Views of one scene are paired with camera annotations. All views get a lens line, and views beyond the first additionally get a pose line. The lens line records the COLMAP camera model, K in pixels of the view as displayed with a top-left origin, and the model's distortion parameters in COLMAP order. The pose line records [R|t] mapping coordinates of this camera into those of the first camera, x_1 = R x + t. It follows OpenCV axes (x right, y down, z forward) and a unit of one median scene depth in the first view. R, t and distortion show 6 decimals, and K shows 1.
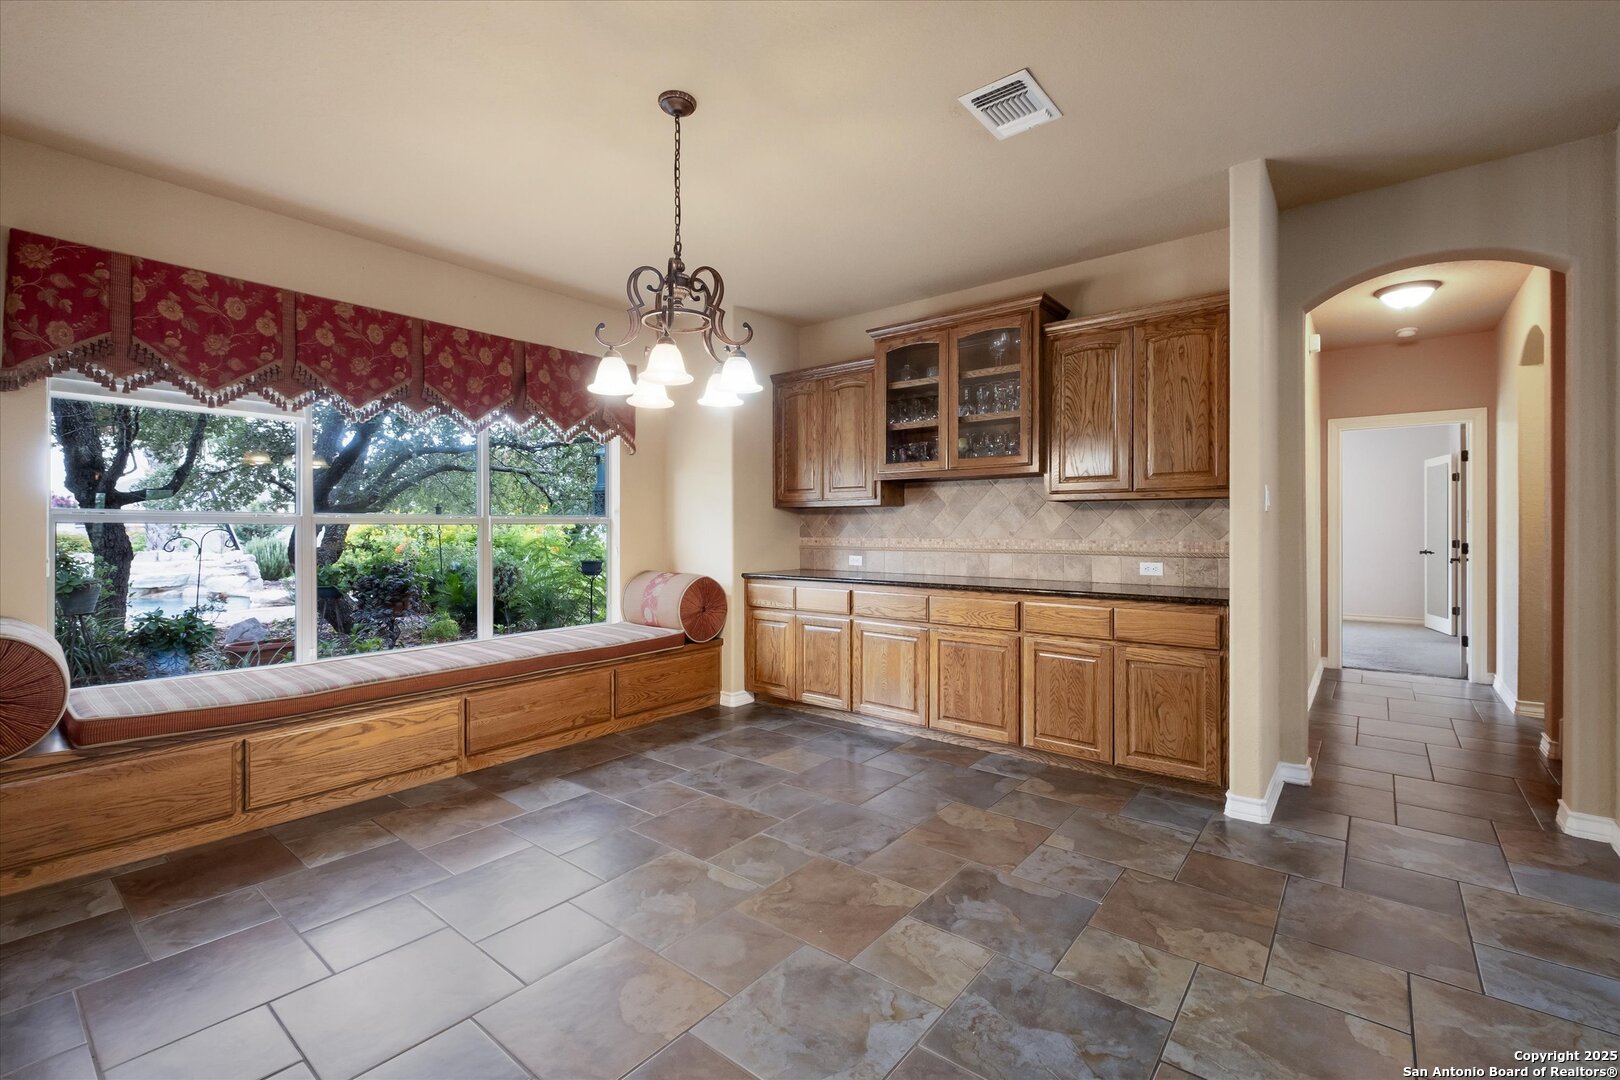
lens RADIAL K [[698.4, 0, 812.6], [0, 698.4, 529.9], [0, 0, 1]] dist [0.004051, -0.003919]
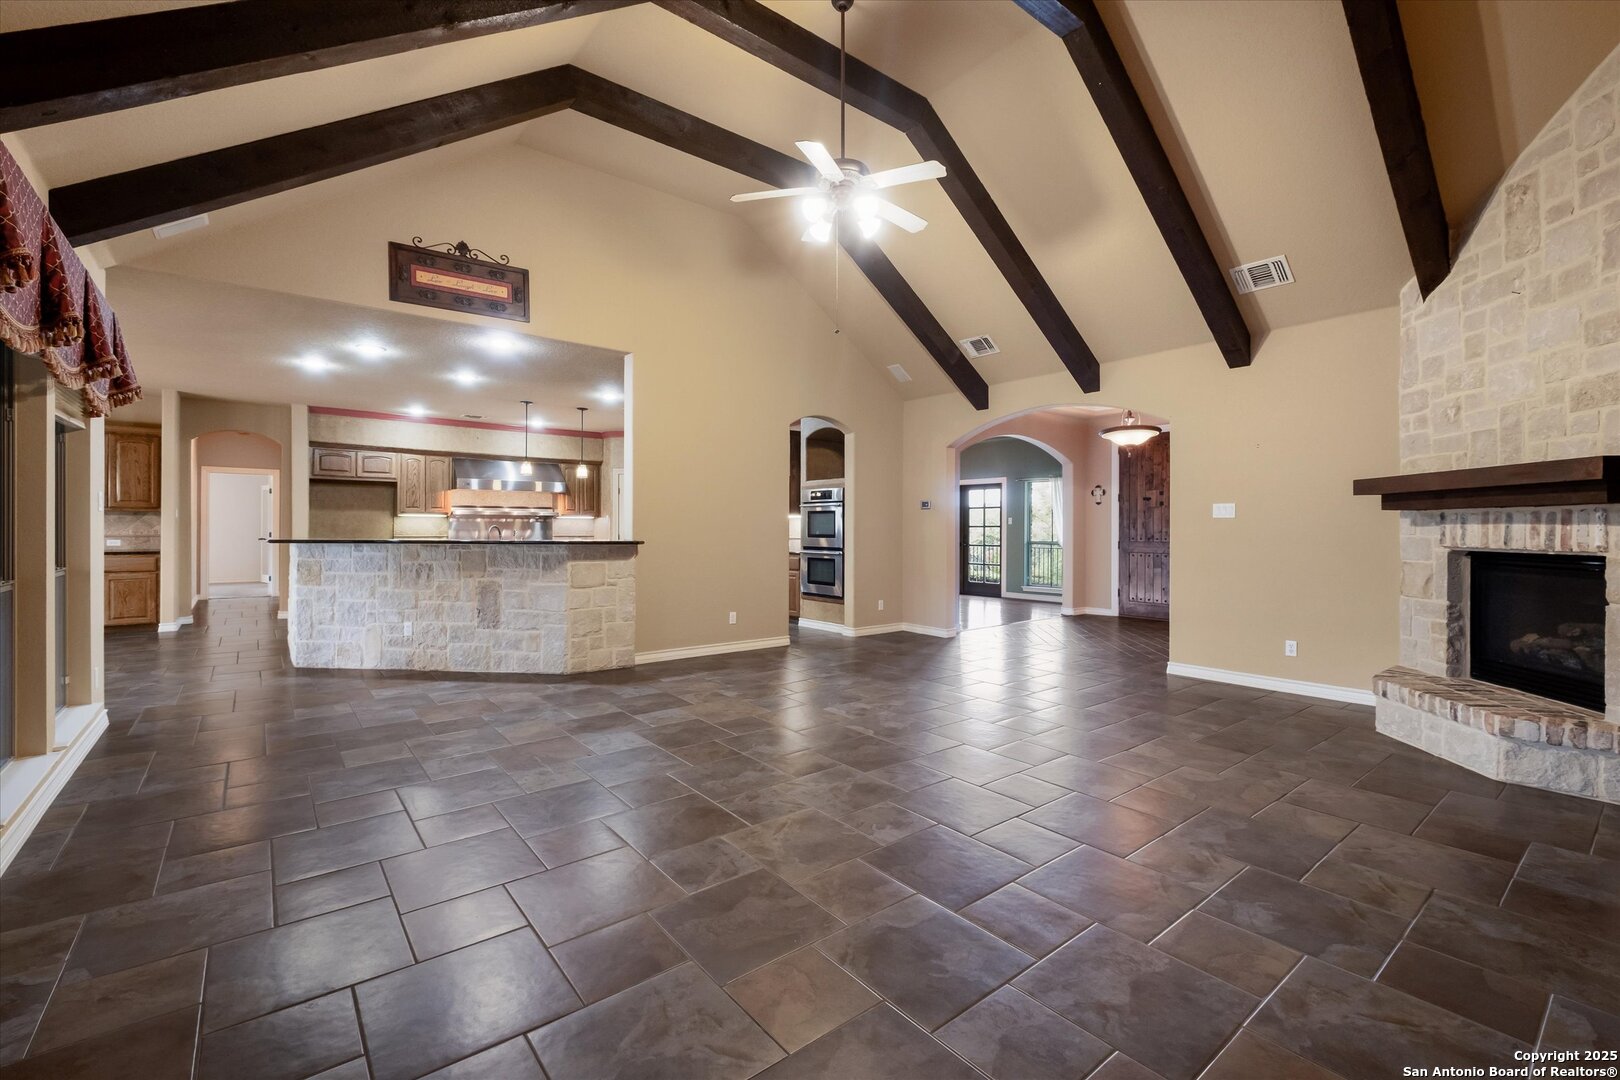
lens RADIAL K [[698.4, 0, 811.2], [0, 698.4, 523.3], [0, 0, 1]] dist [0.004051, -0.003919]
pose [[0.214979, 0.004819, 0.976607, -1.023902], [0.002153, 0.999983, -0.005408, 0.010279], [-0.976616, 0.003265, 0.214965, -1.385174]]
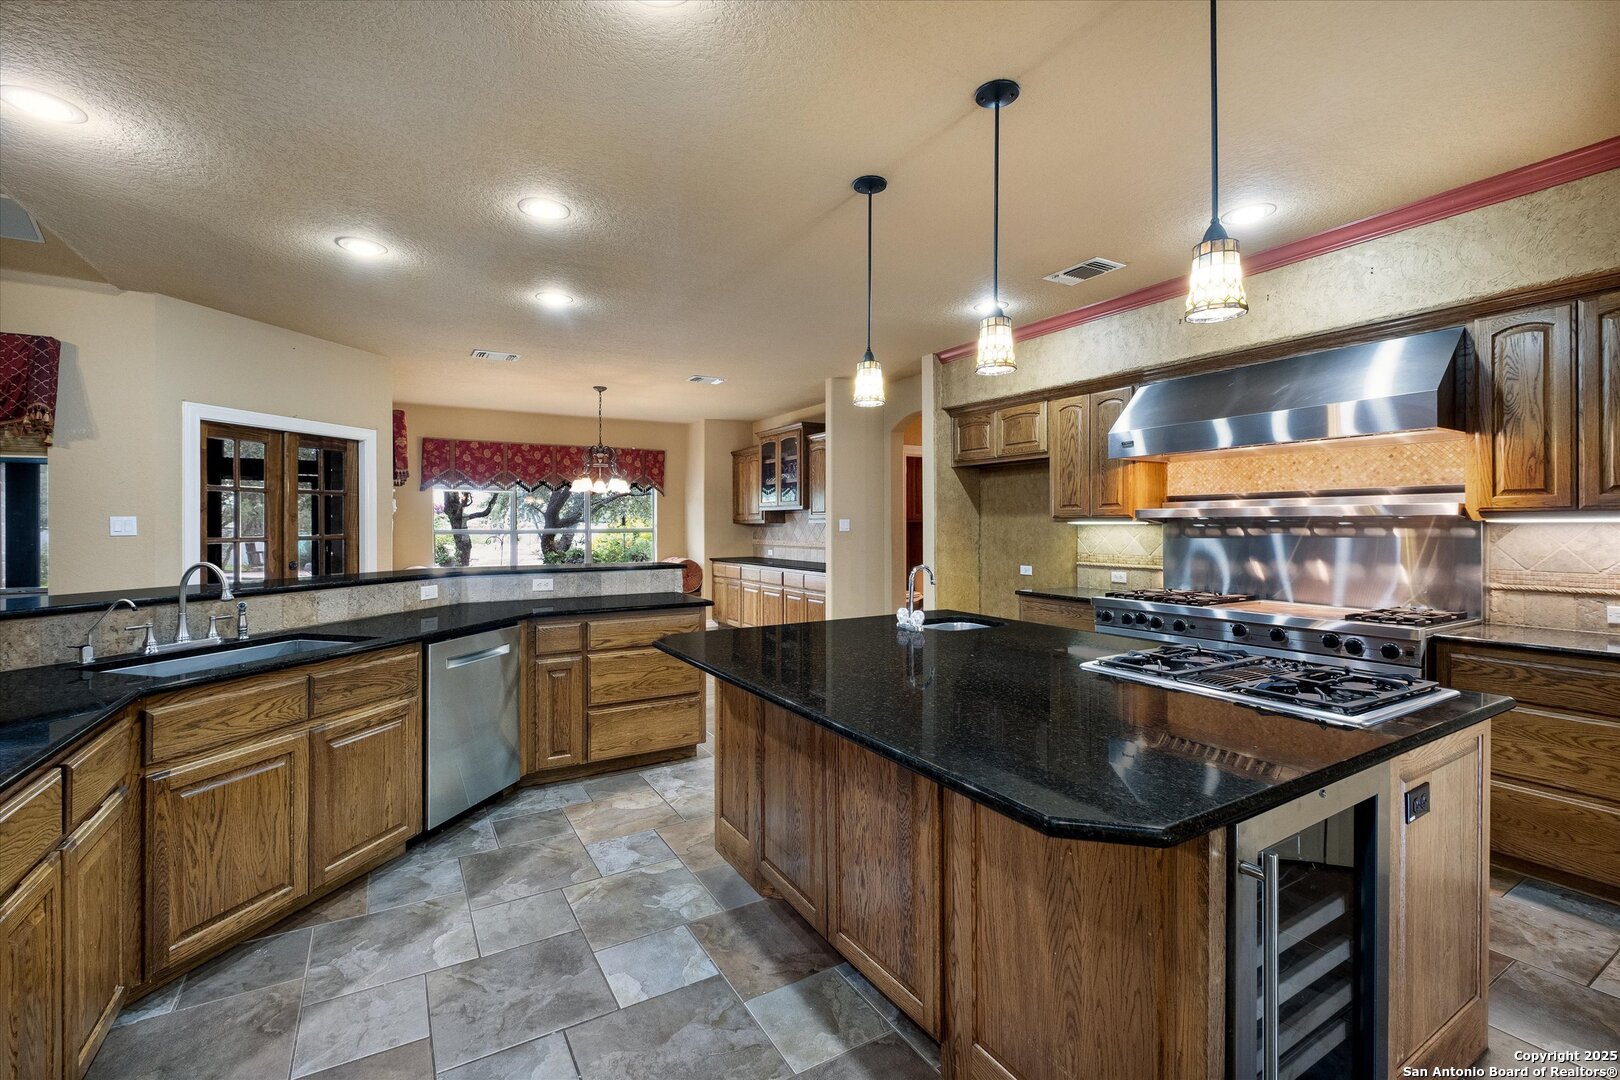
lens RADIAL K [[698.4, 0, 800.0], [0, 698.4, 525.0], [0, 0, 1]] dist [0.004051, -0.003919]
pose [[0.934045, -0.002192, -0.357148, 0.922009], [0.000241, 0.999985, -0.005508, -0.022315], [0.357154, 0.005059, 0.934032, -0.788940]]
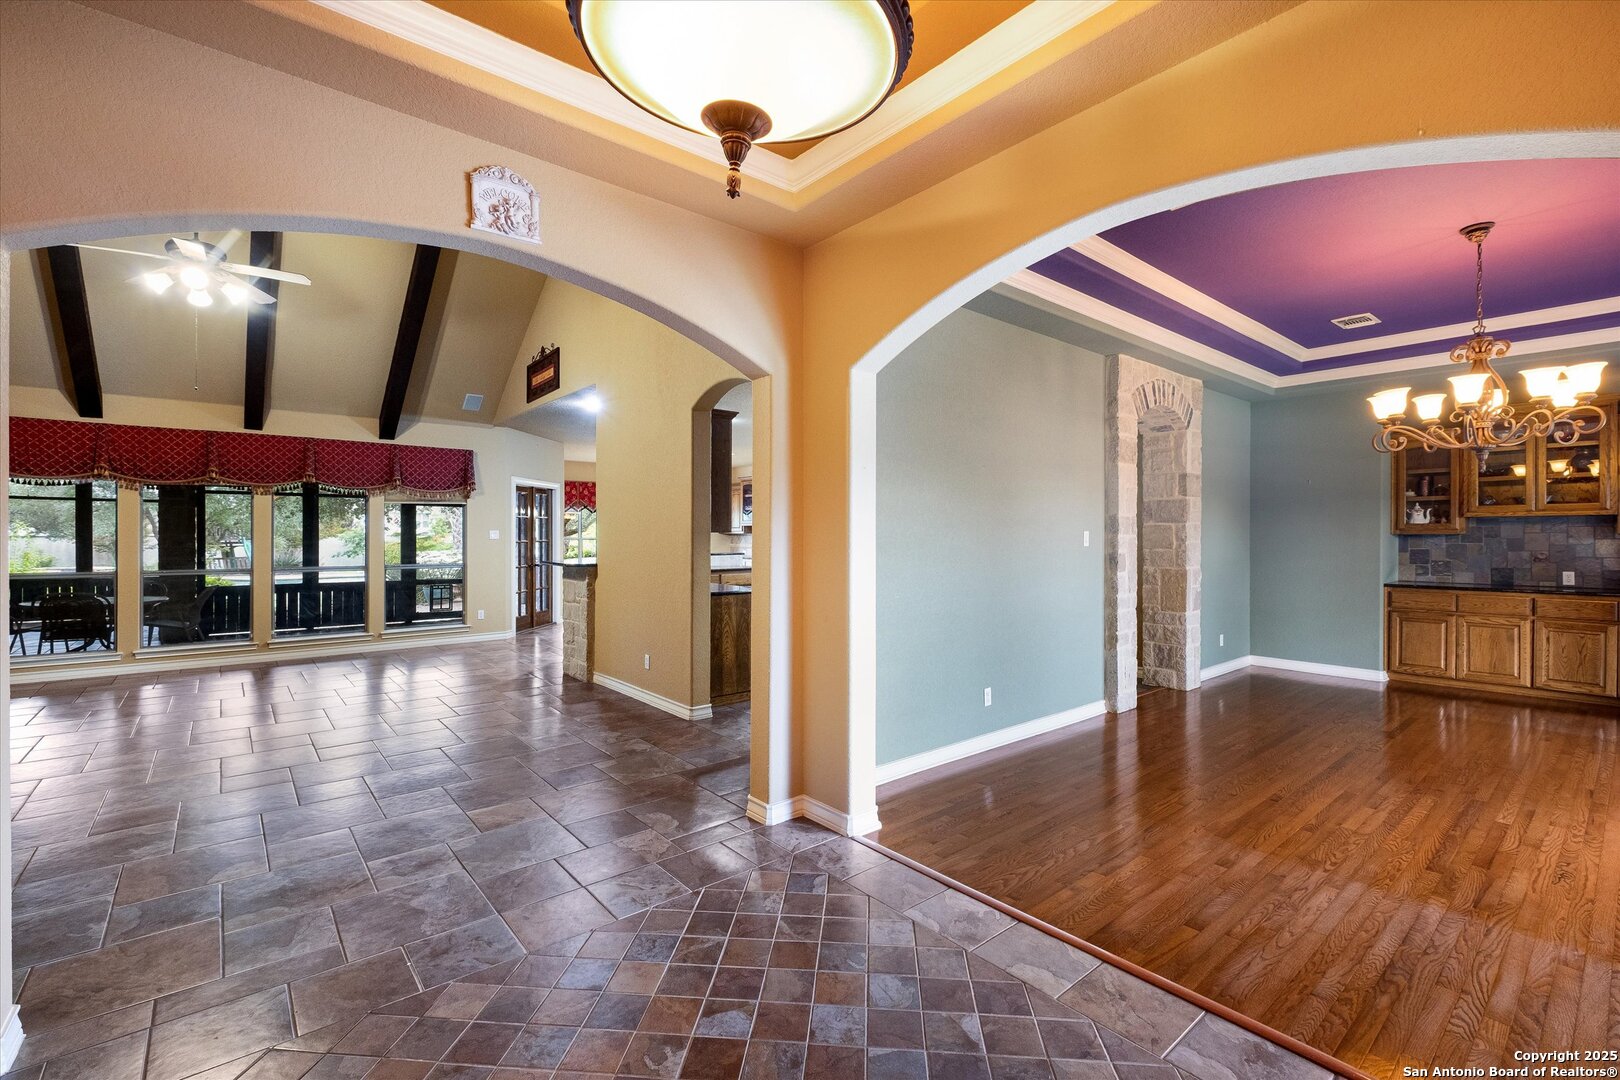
lens RADIAL K [[698.4, 0, 811.1], [0, 698.4, 534.5], [0, 0, 1]] dist [0.004051, -0.003919]
pose [[0.980885, 0.001652, -0.194583, 1.057337], [-0.002655, 0.999984, -0.004895, -0.018509], [0.194572, 0.005318, 0.980874, -2.104422]]
